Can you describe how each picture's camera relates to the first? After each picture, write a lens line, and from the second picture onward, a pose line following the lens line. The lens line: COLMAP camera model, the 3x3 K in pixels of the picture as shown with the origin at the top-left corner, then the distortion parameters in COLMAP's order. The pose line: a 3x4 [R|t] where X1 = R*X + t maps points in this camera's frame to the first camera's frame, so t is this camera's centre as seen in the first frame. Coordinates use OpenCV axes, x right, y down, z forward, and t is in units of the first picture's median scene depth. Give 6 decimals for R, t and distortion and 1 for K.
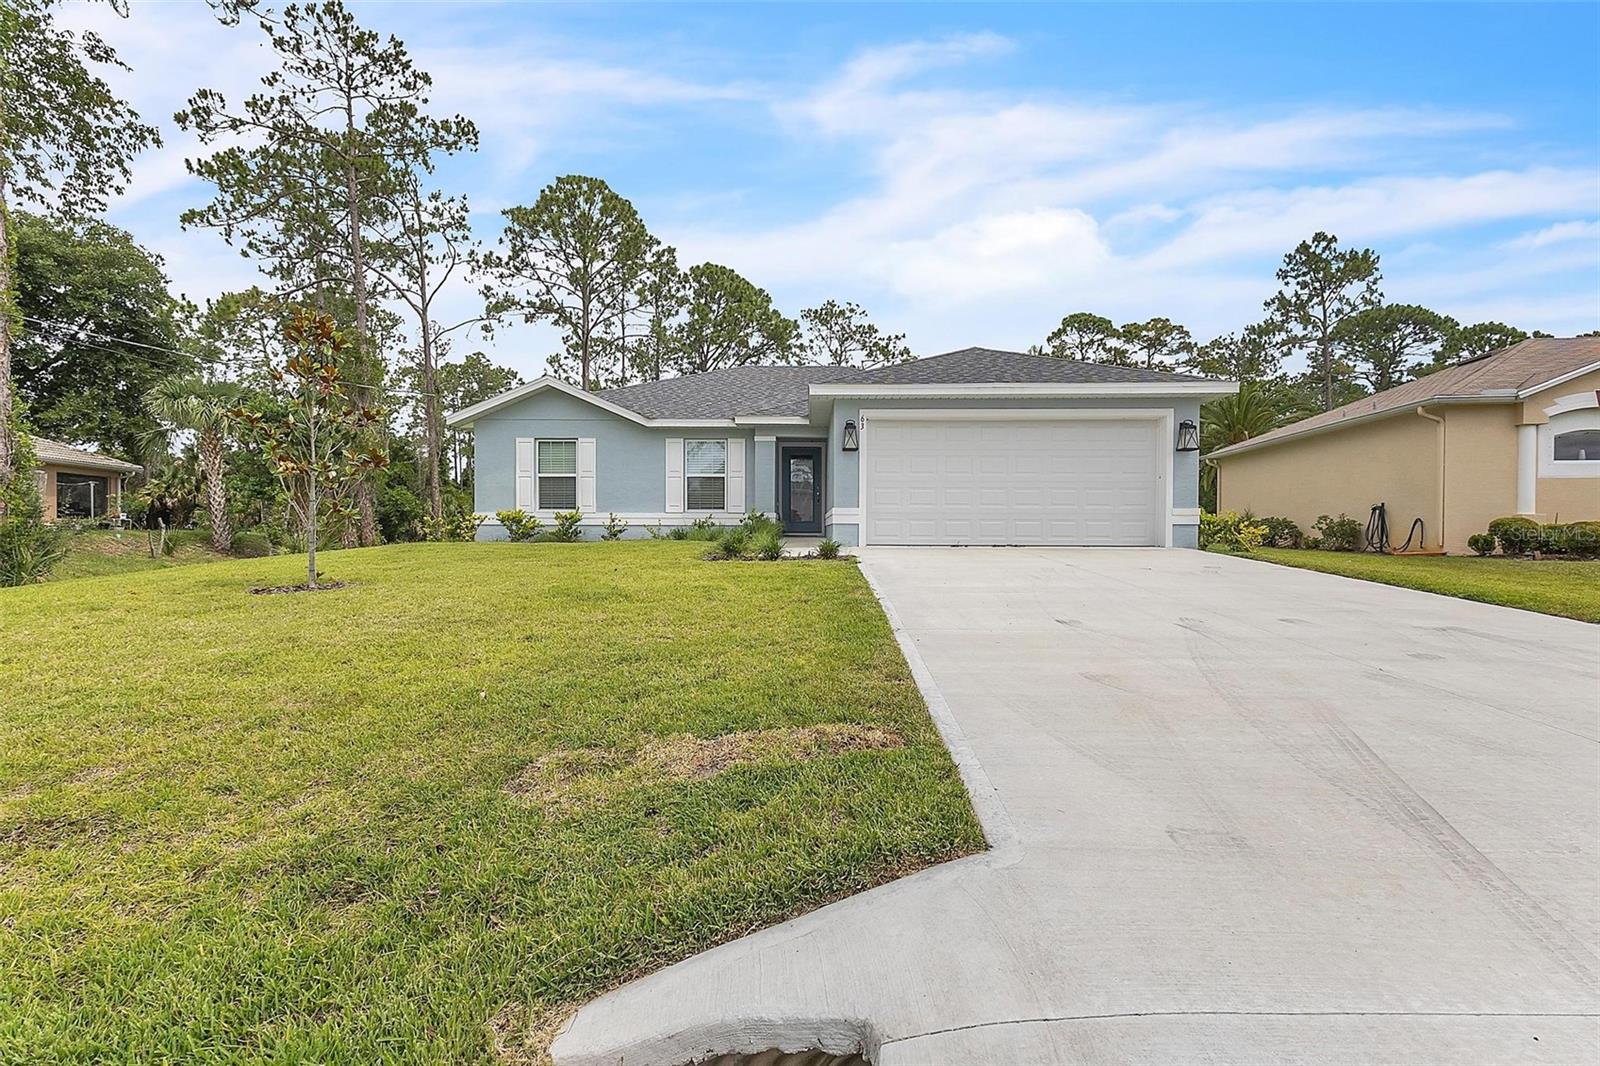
lens RADIAL K [[750.6, 0, 787.2], [0, 750.6, 537.9], [0, 0, 1]] dist [0.017739, 0.000059]
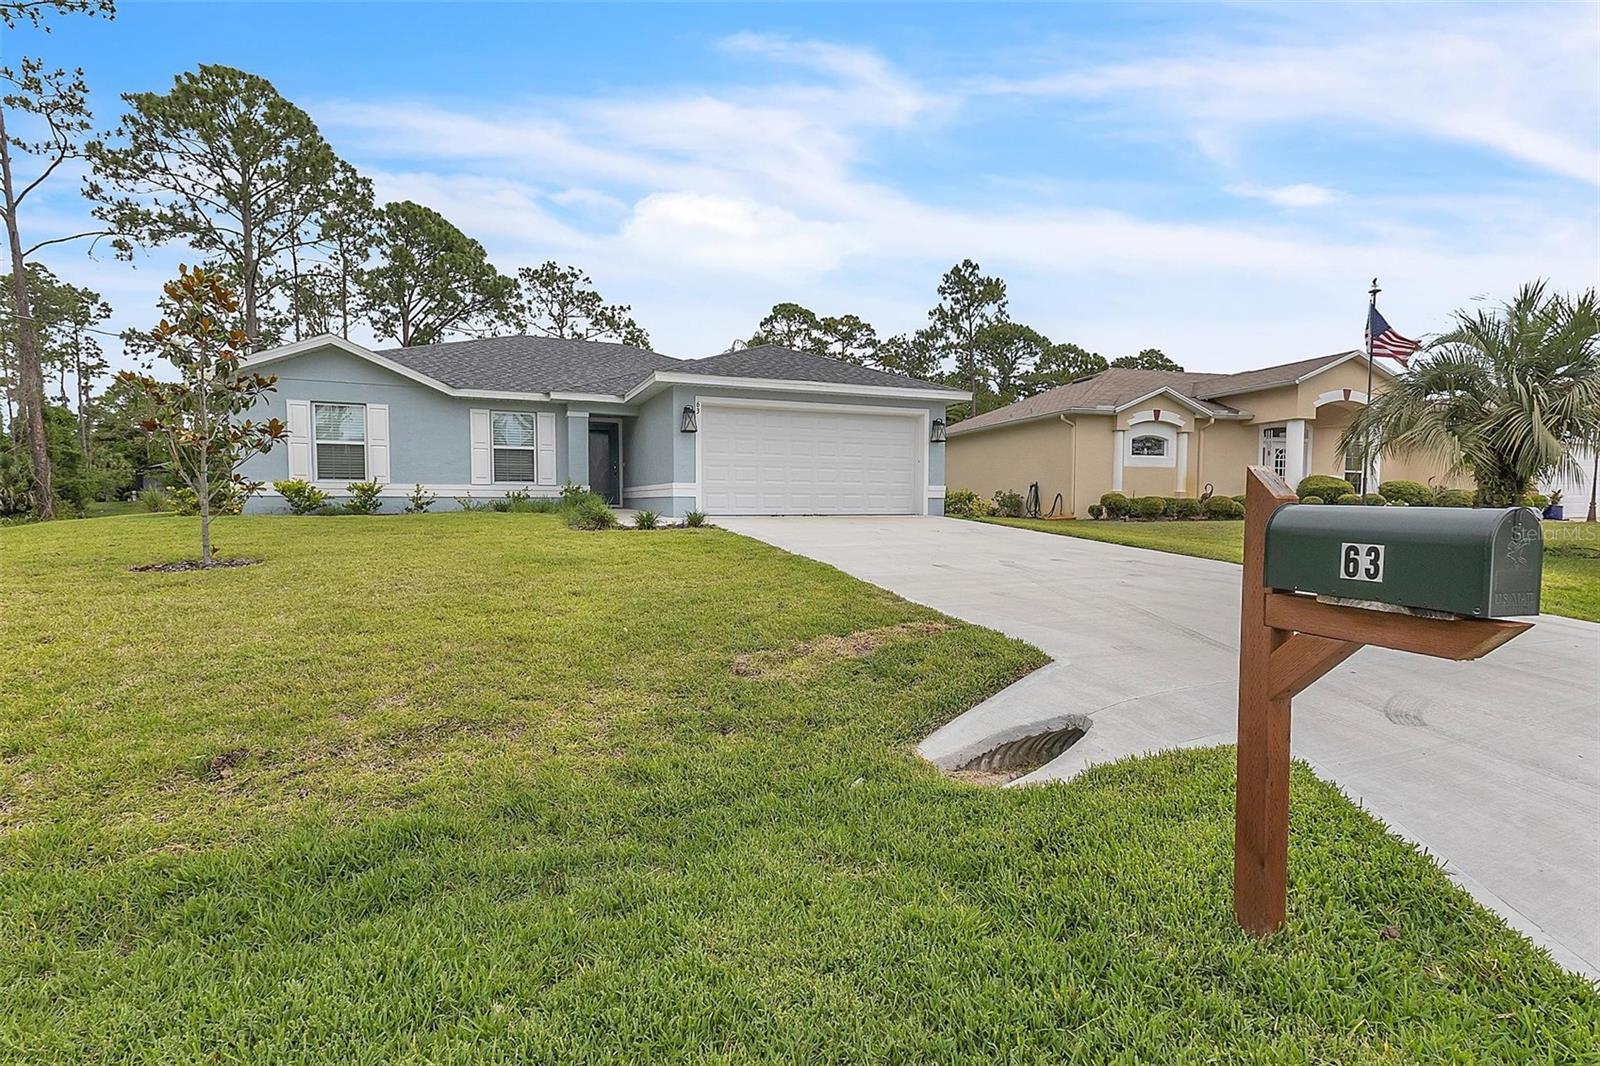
lens RADIAL K [[753.2, 0, 800.0], [0, 753.2, 533.0], [0, 0, 1]] dist [0.031392, -0.009324]
pose [[0.913705, -0.017614, 0.405996, -0.057830], [0.004247, 0.999419, 0.033803, -0.000520], [-0.406356, -0.029162, 0.913250, -0.028591]]
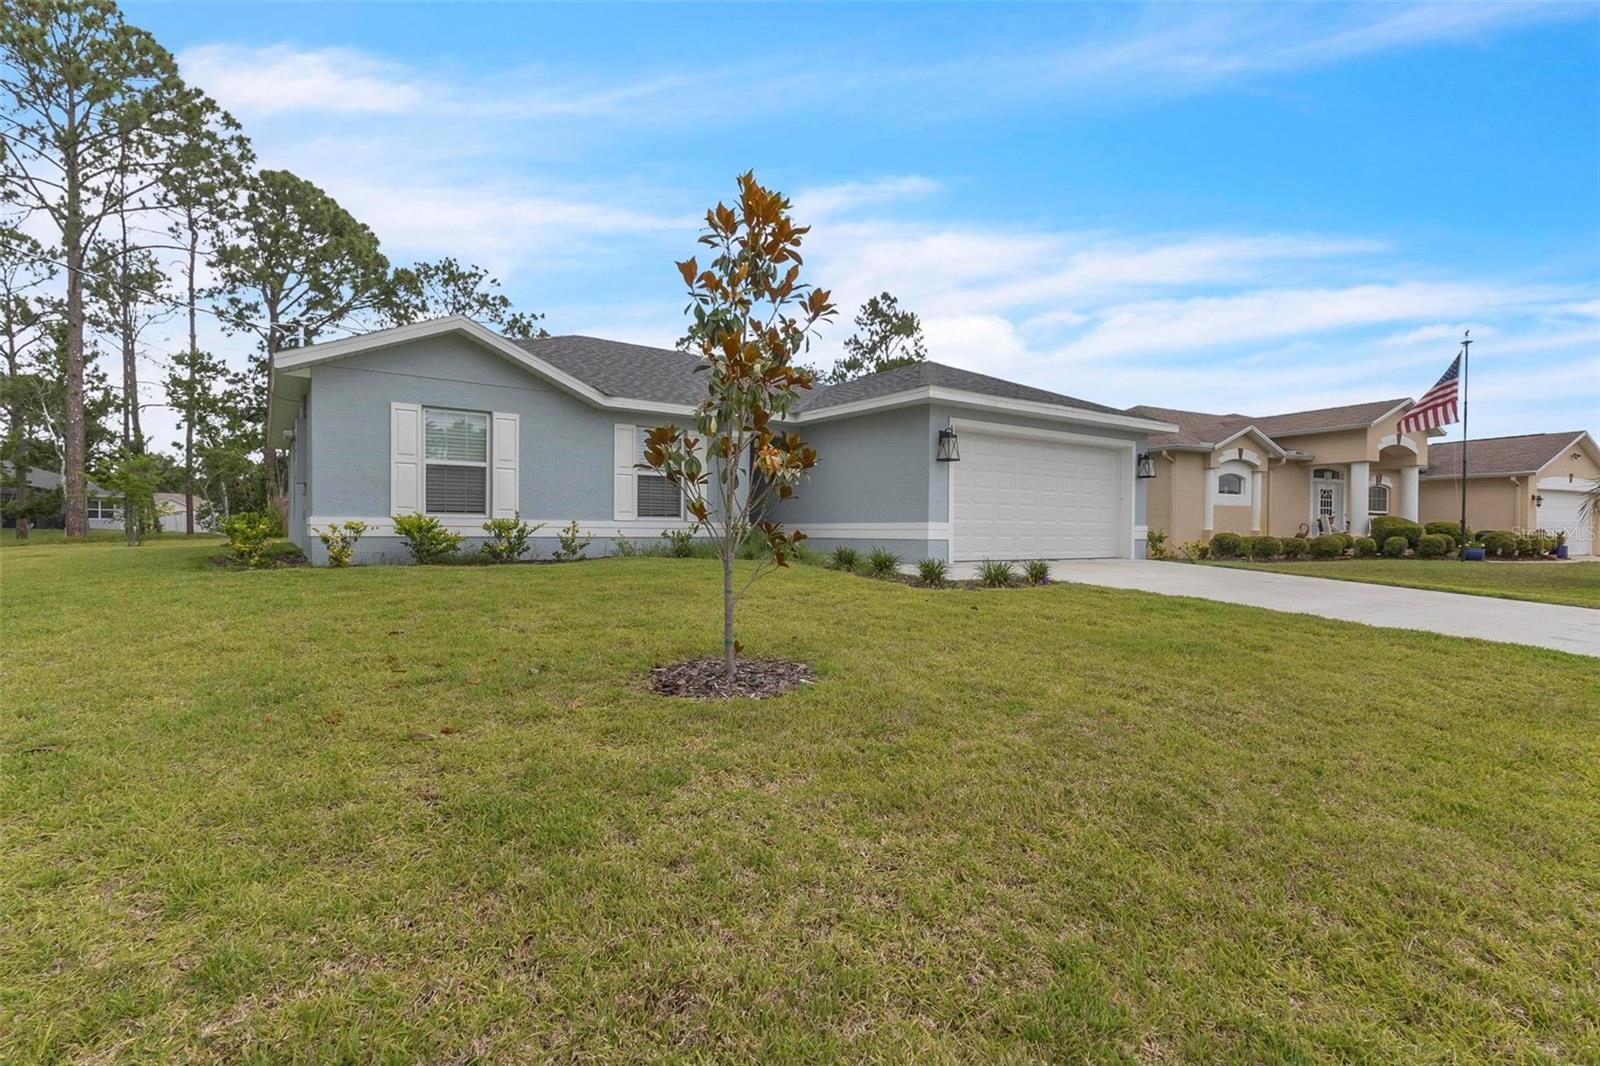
lens RADIAL K [[753.2, 0, 800.0], [0, 753.2, 533.0], [0, 0, 1]] dist [0.031392, -0.009324]
pose [[0.802715, 0.000867, 0.596362, -0.156119], [-0.000360, 0.999999, -0.000969, -0.006720], [-0.596362, 0.000563, 0.802715, 0.090461]]
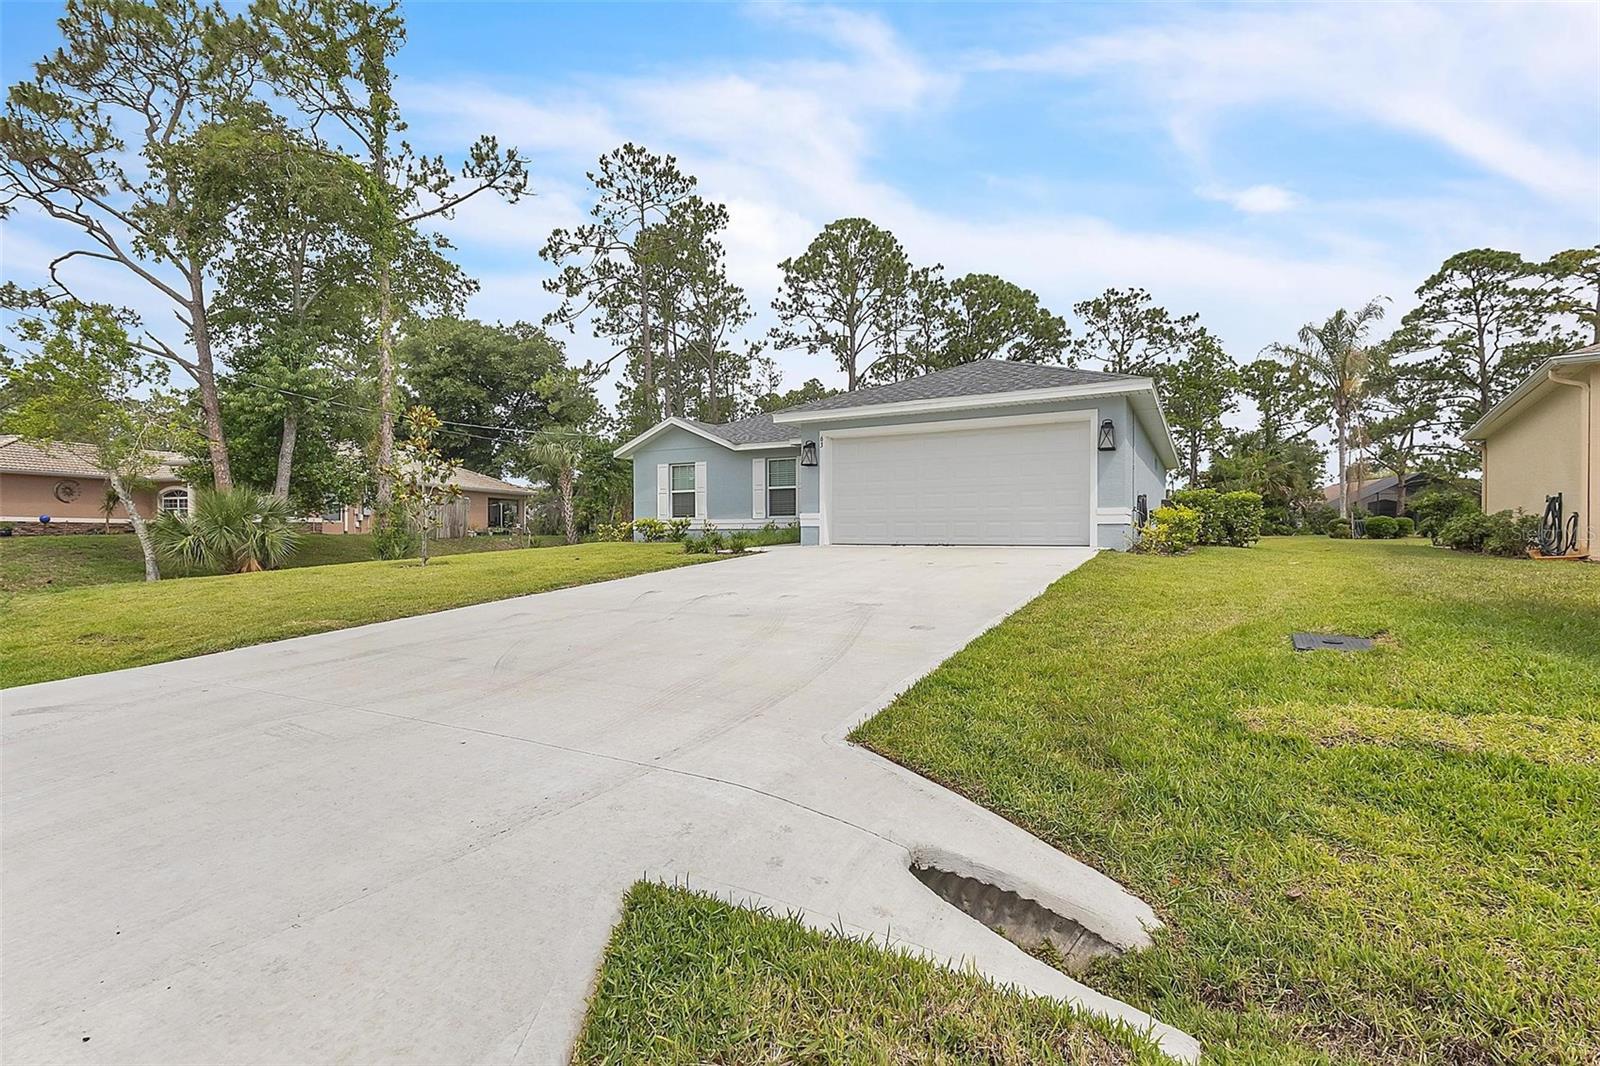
lens RADIAL K [[736.2, 0, 778.1], [0, 736.2, 539.9], [0, 0, 1]] dist [0.015481, -0.000052]
pose [[0.879317, 0.000048, -0.476238, 0.151485], [-0.000868, 0.999998, -0.001503, 0.001163], [0.476237, 0.001735, 0.879315, -0.016773]]
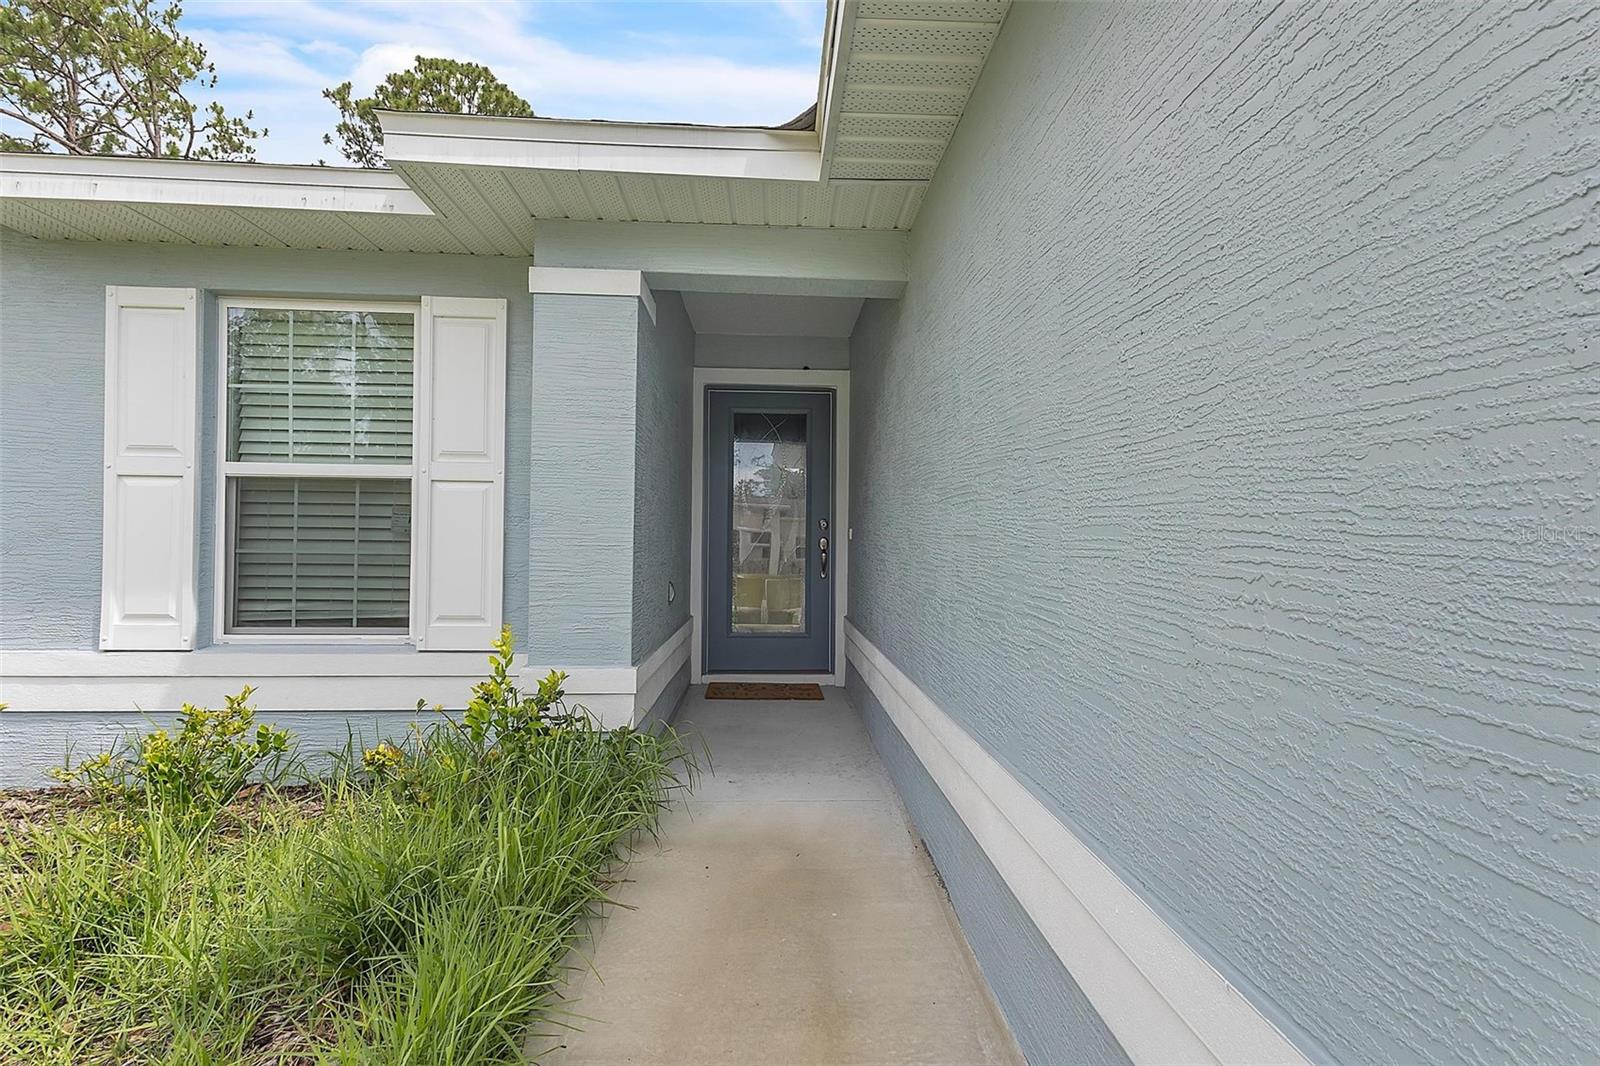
lens RADIAL K [[753.2, 0, 800.0], [0, 753.2, 533.0], [0, 0, 1]] dist [0.031392, -0.009324]
pose [[0.998045, 0.006283, 0.062181, 0.007383], [-0.004830, 0.999712, -0.023491, -0.019431], [-0.062310, 0.023144, 0.997788, 0.256451]]
